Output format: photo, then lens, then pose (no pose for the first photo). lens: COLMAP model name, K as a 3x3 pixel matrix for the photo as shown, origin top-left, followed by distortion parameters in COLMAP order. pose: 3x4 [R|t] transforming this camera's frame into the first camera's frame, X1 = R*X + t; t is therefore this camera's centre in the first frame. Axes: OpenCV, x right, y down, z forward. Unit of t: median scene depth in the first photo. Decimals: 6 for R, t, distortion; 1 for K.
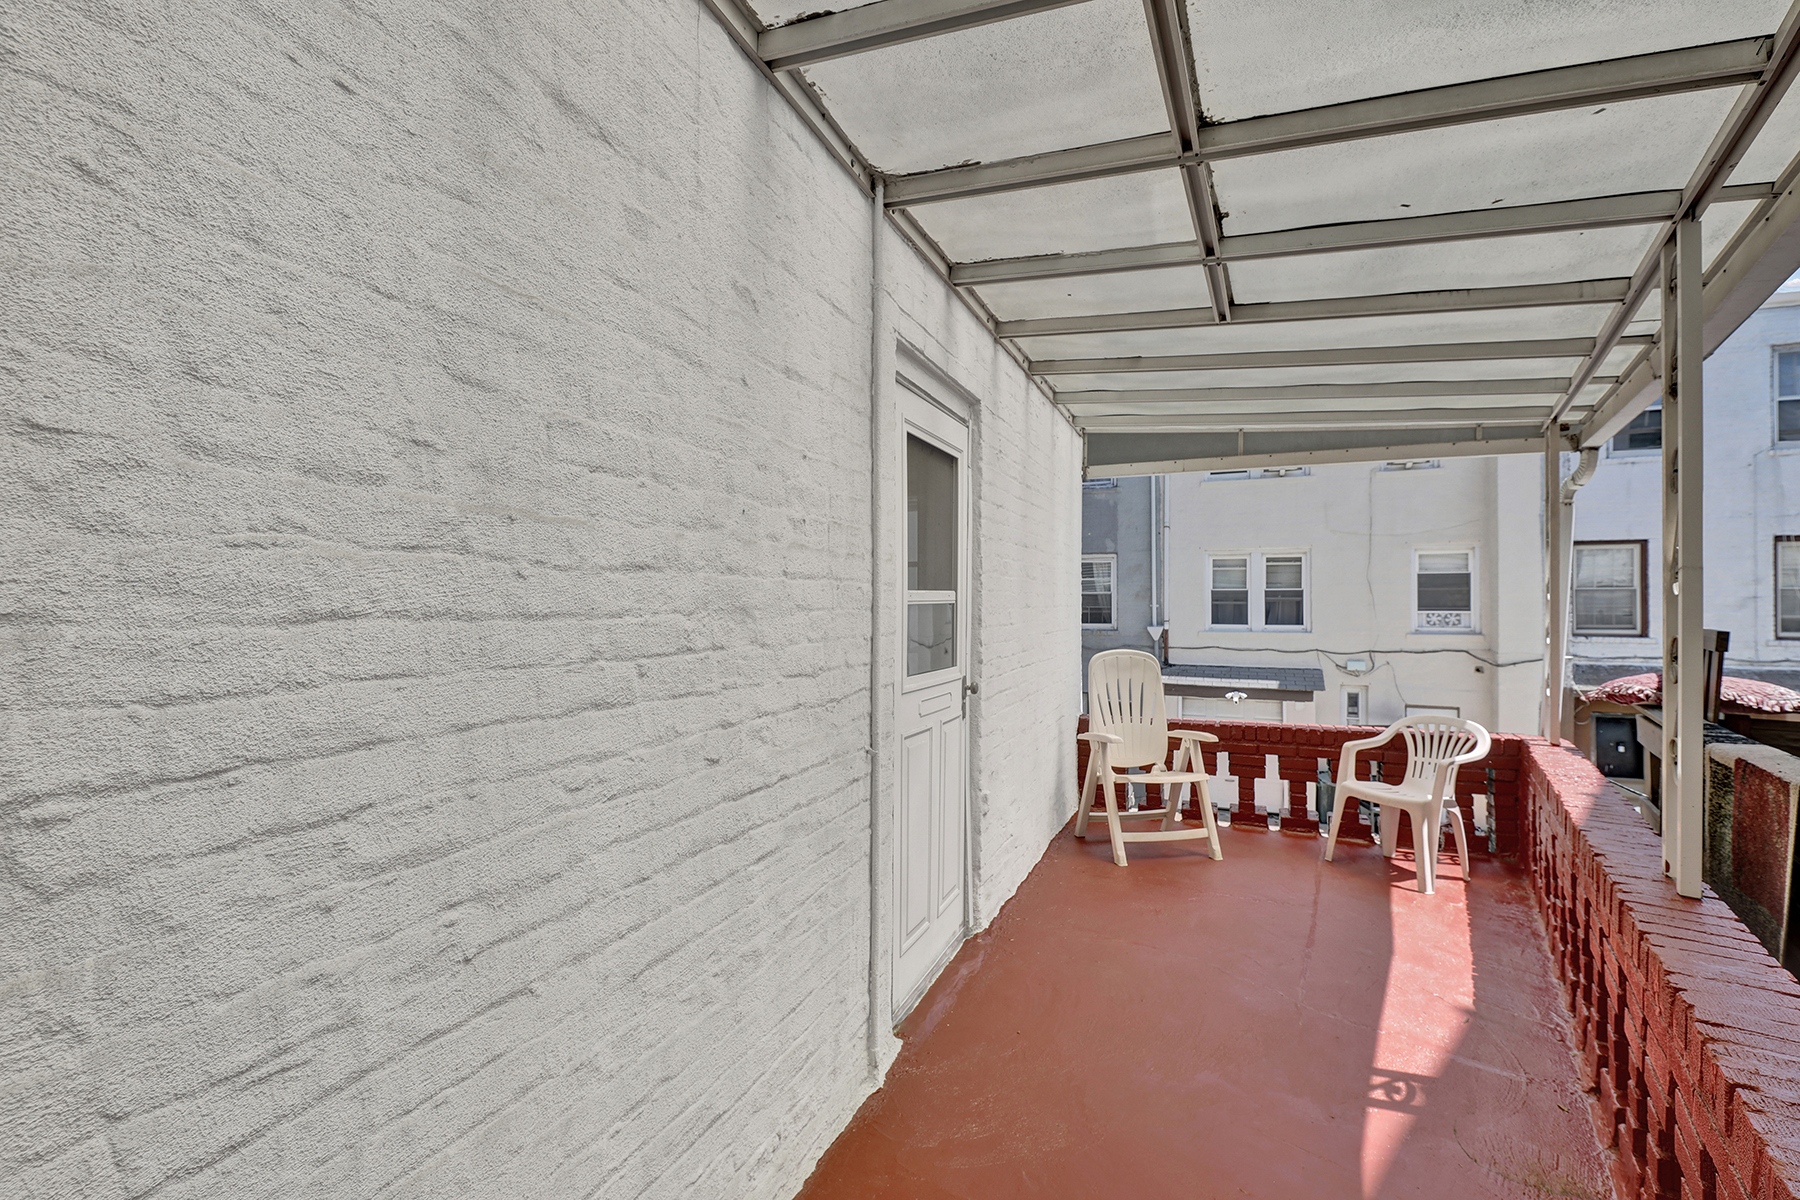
lens RADIAL K [[760.4, 0, 892.6], [0, 760.4, 597.5], [0, 0, 1]] dist [0.001148, -0.004174]
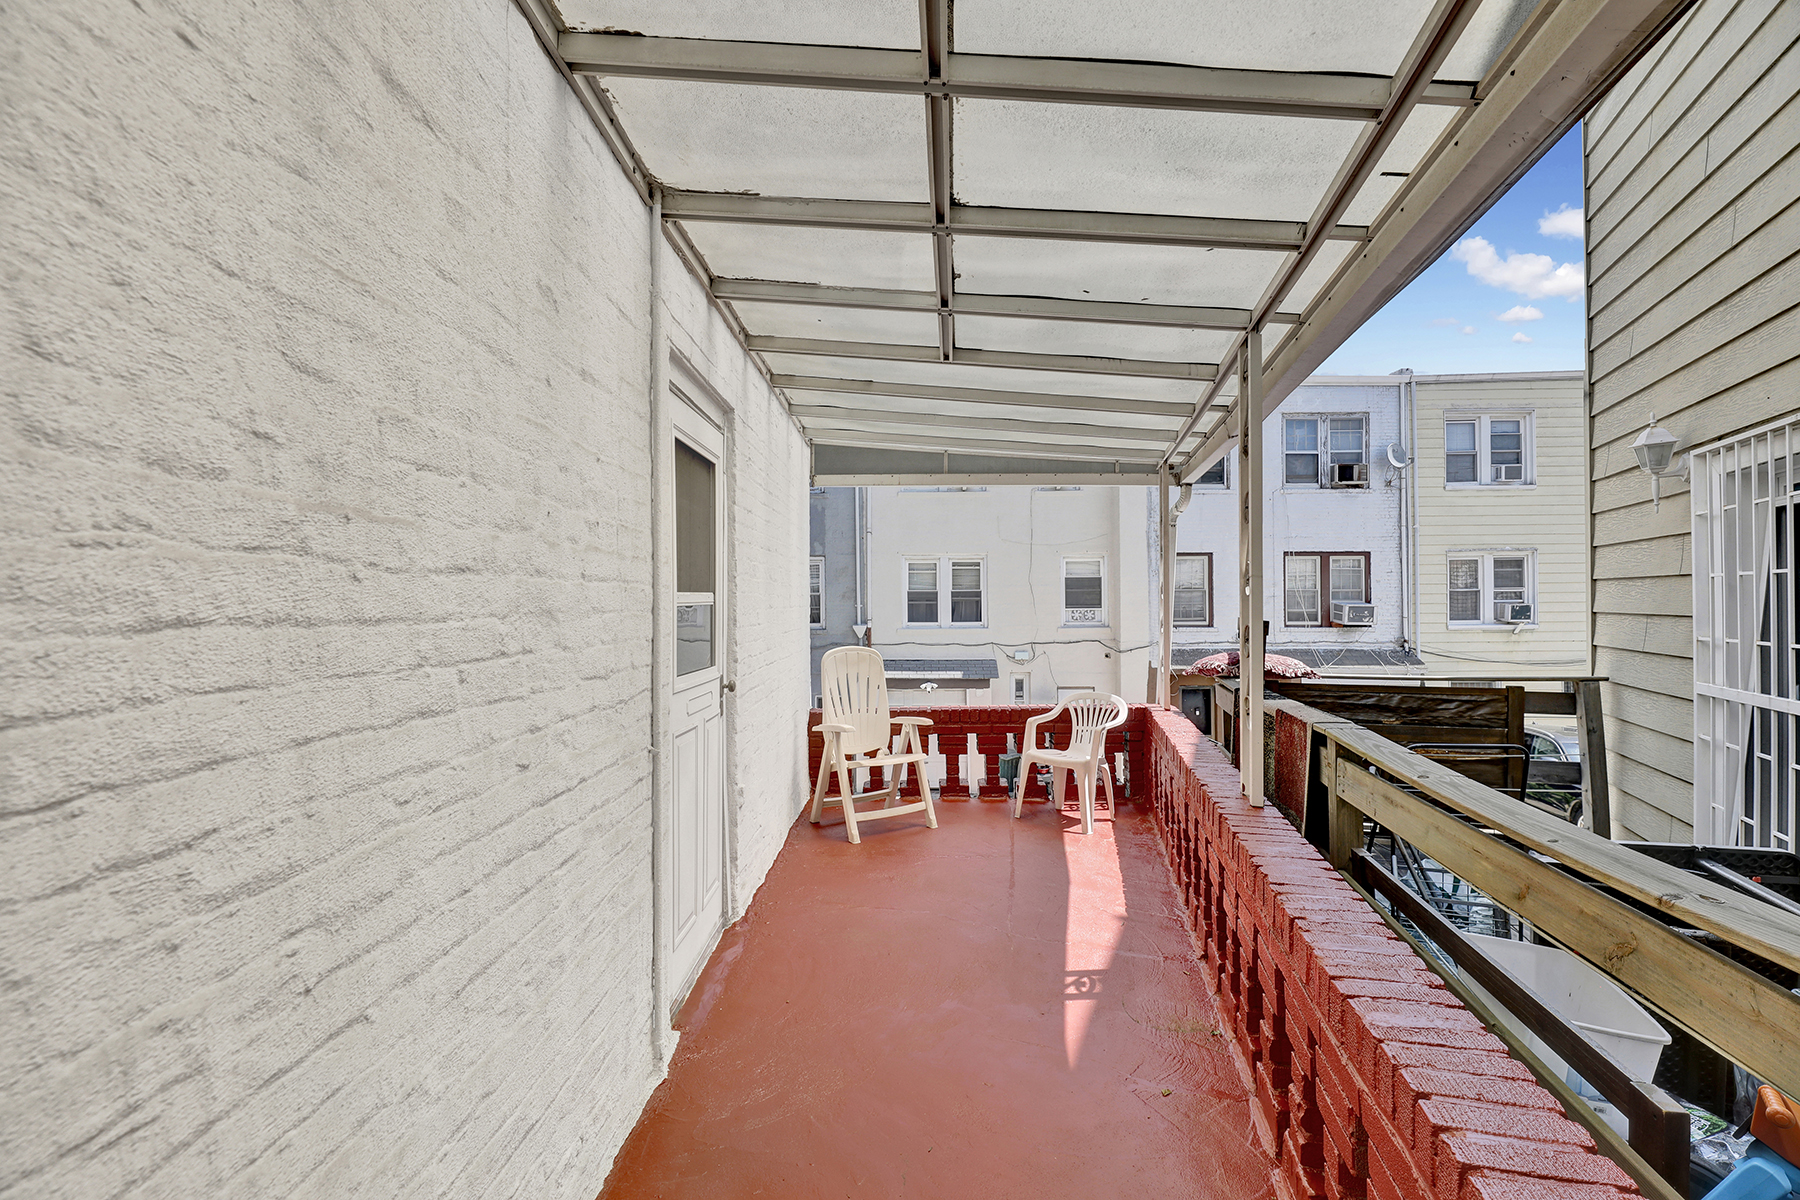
lens RADIAL K [[760.4, 0, 892.6], [0, 760.4, 597.5], [0, 0, 1]] dist [0.001148, -0.004174]
pose [[0.925369, -0.003411, 0.379053, -0.159826], [0.003783, 0.999993, -0.000236, -0.001719], [-0.379049, 0.001652, 0.925375, -0.086948]]
